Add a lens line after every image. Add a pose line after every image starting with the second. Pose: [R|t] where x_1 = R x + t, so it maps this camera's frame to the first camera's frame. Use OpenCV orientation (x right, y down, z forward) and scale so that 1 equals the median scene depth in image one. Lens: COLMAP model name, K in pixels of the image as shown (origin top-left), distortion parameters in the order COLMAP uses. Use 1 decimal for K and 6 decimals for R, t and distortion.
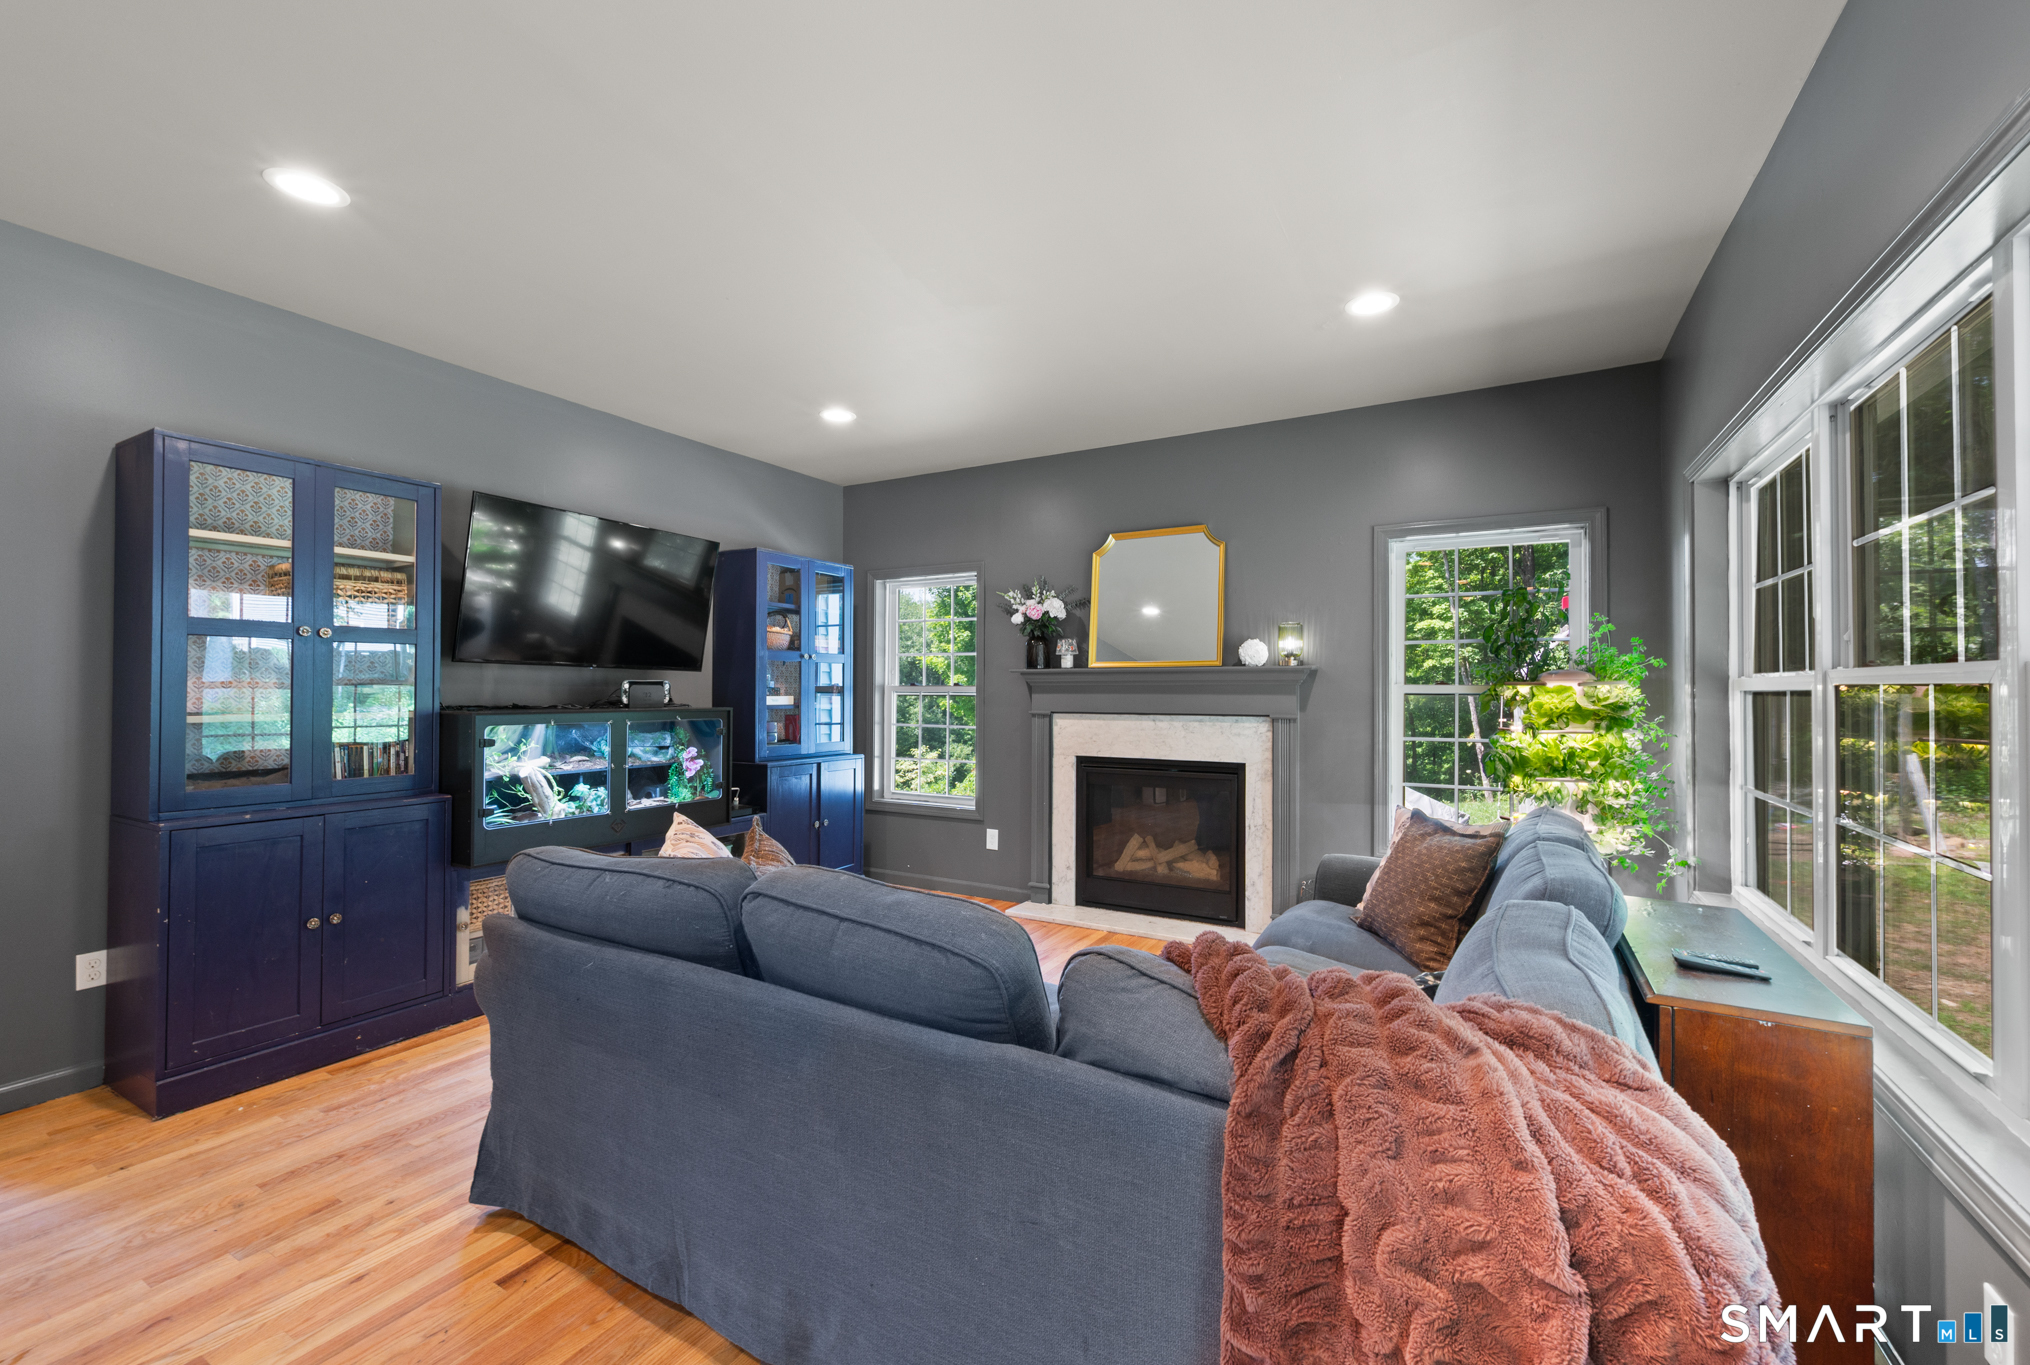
lens RADIAL K [[812.6, 0, 1019.5], [0, 812.6, 675.6], [0, 0, 1]] dist [-0.000495, -0.000081]
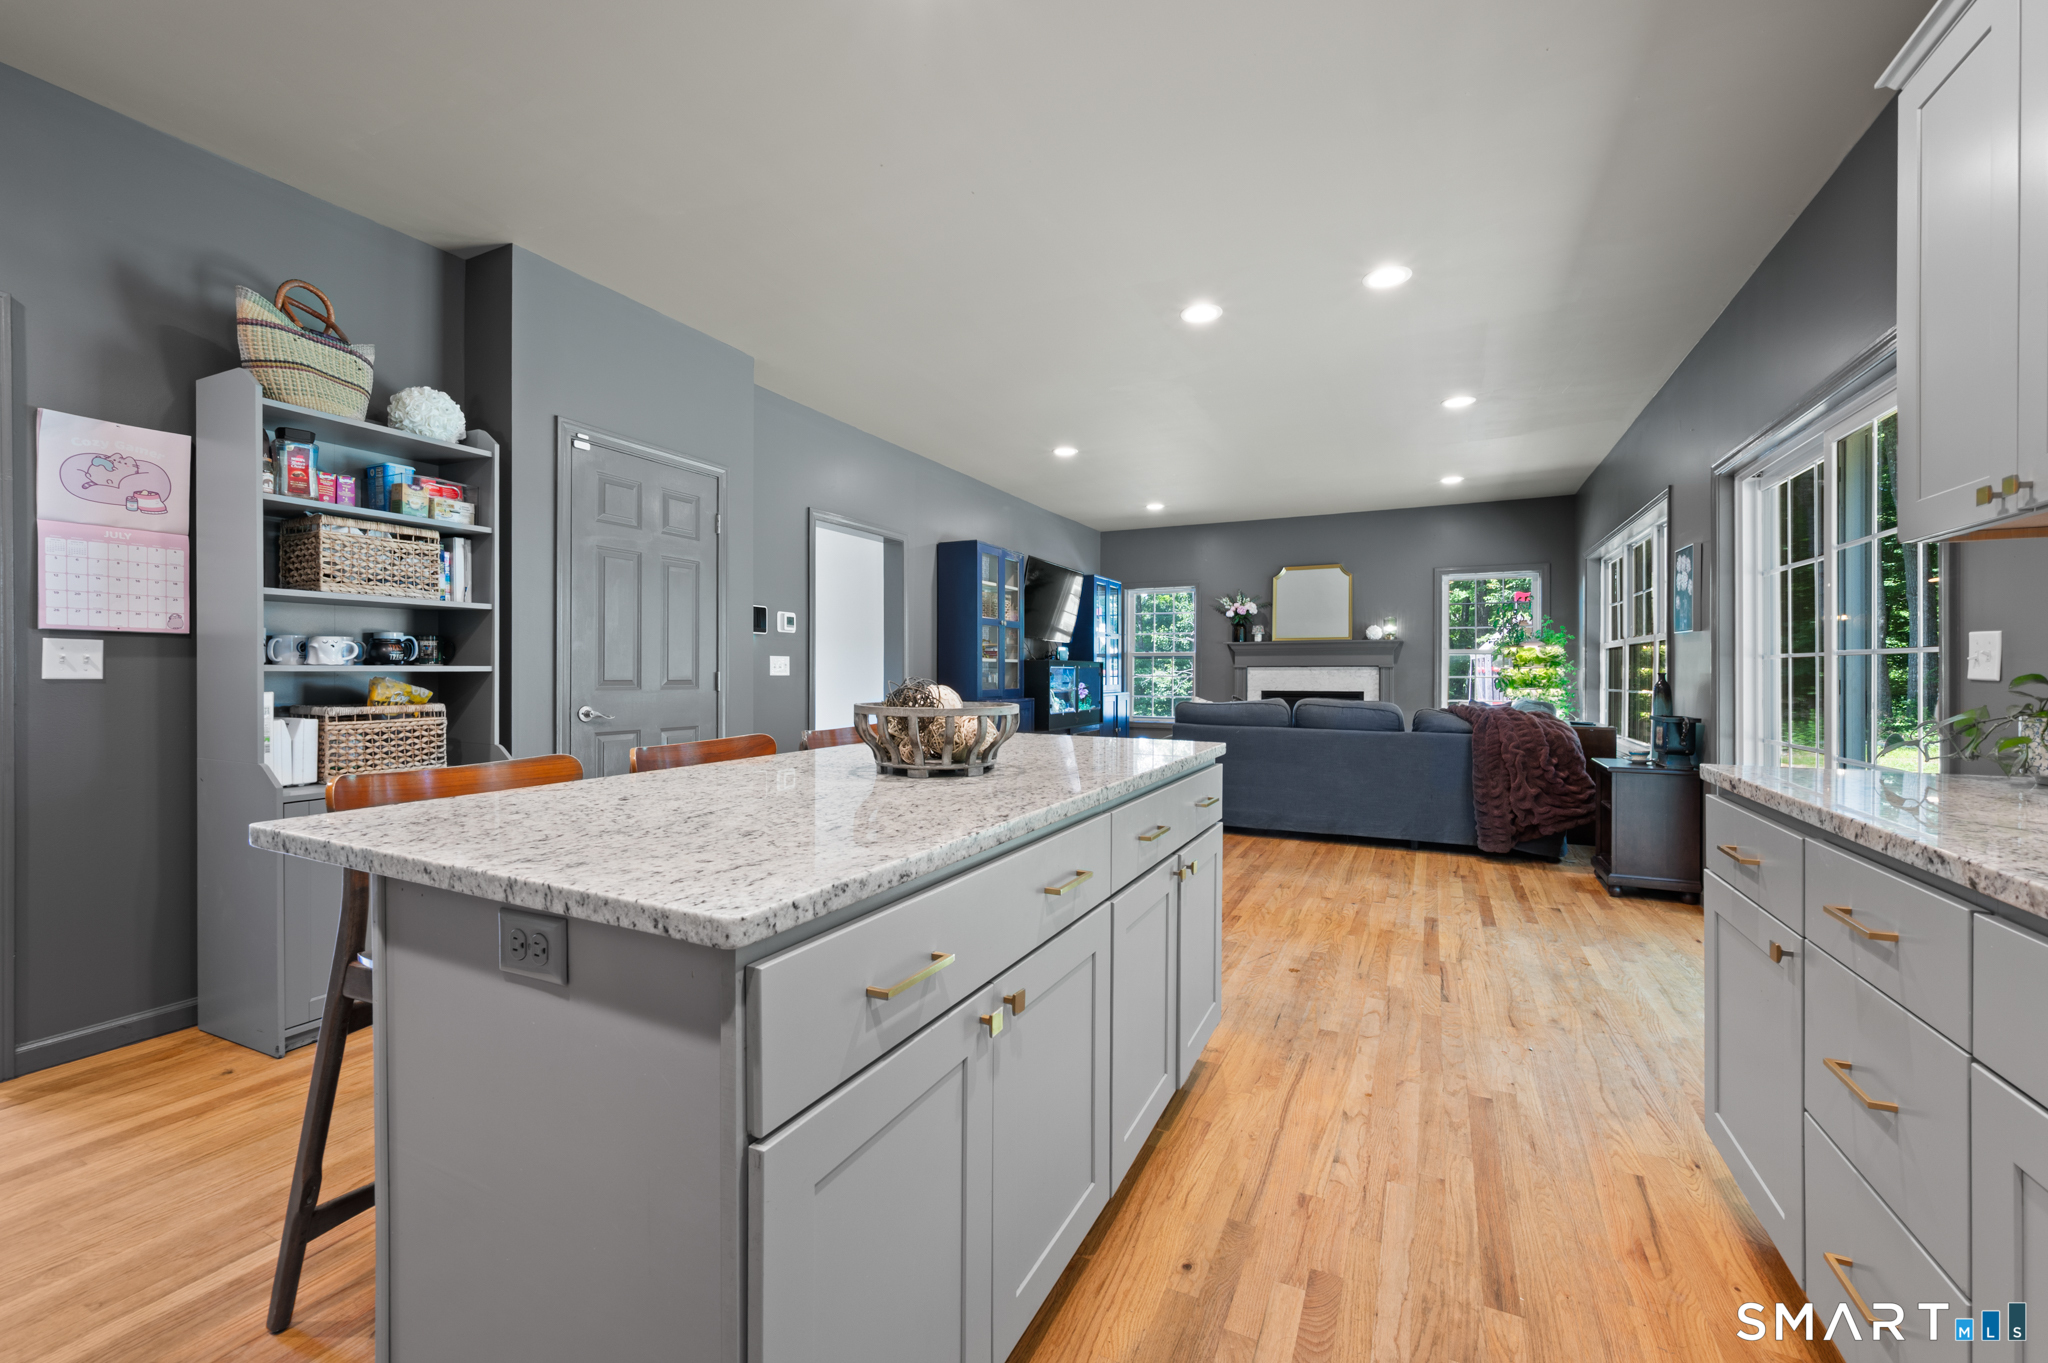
lens RADIAL K [[781.8, 0, 1032.4], [0, 781.8, 669.3], [0, 0, 1]] dist [0.001124, 0.000103]
pose [[0.998860, -0.001142, 0.047714, -0.601966], [0.000355, 0.999864, 0.016505, 0.027103], [-0.047726, -0.016469, 0.998725, -0.812463]]
